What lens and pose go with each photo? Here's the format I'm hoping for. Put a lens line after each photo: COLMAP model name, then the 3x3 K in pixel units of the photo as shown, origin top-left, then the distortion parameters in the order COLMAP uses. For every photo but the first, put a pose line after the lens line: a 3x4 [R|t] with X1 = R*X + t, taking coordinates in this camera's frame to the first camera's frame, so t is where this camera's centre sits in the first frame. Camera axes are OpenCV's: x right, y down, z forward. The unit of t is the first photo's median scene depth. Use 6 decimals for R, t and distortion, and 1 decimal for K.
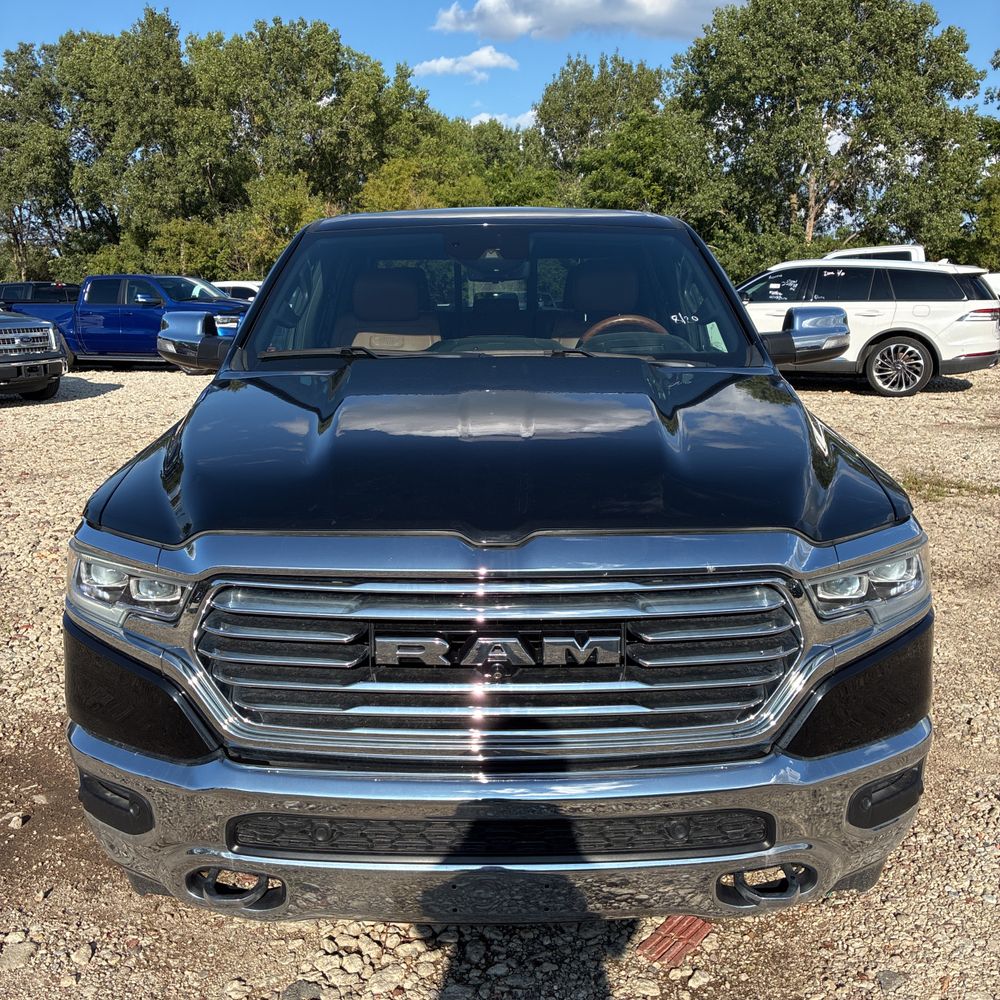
lens RADIAL K [[1019.6, 0, 493.6], [0, 1019.6, 483.3], [0, 0, 1]] dist [0.024302, 0.001558]
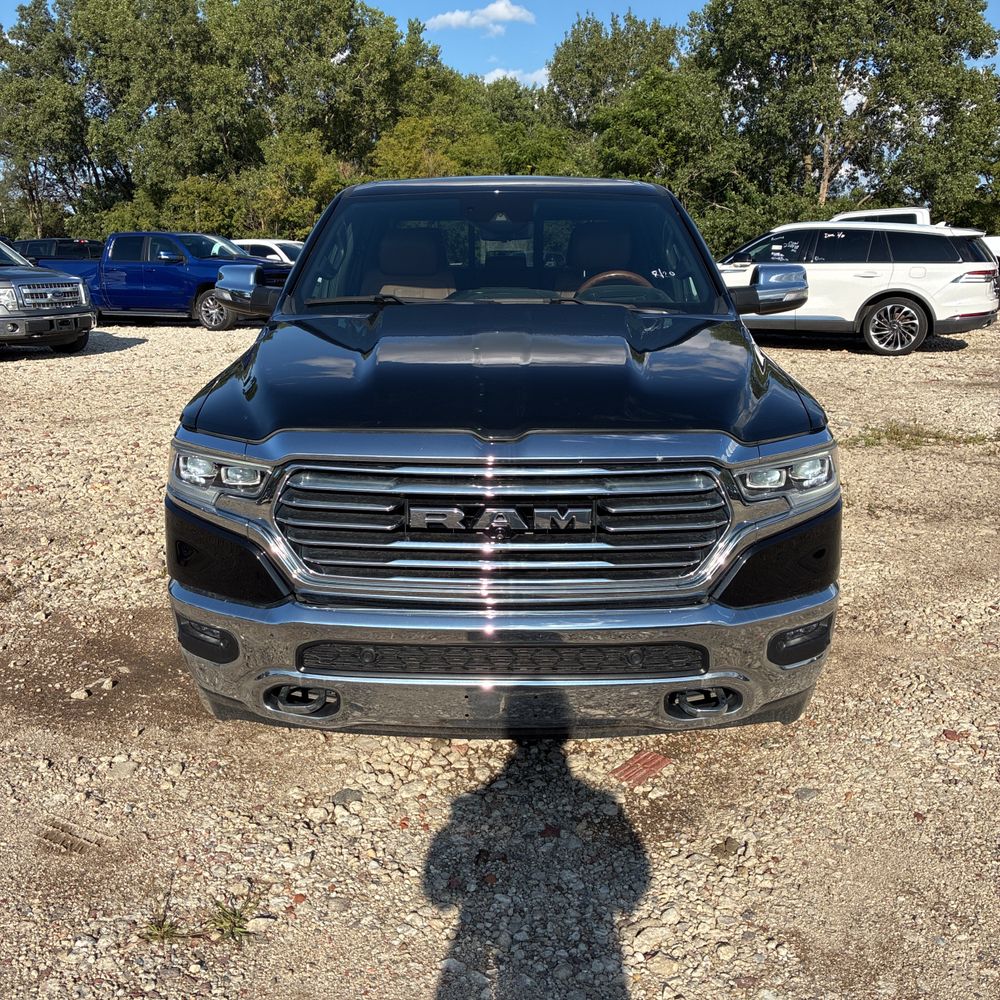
lens RADIAL K [[1019.6, 0, 493.6], [0, 1019.6, 483.3], [0, 0, 1]] dist [0.024302, 0.001558]
pose [[0.999906, 0.009184, -0.010166, 0.002975], [-0.008796, 0.999256, 0.037556, 0.024955], [0.010503, -0.037463, 0.999243, -0.124890]]
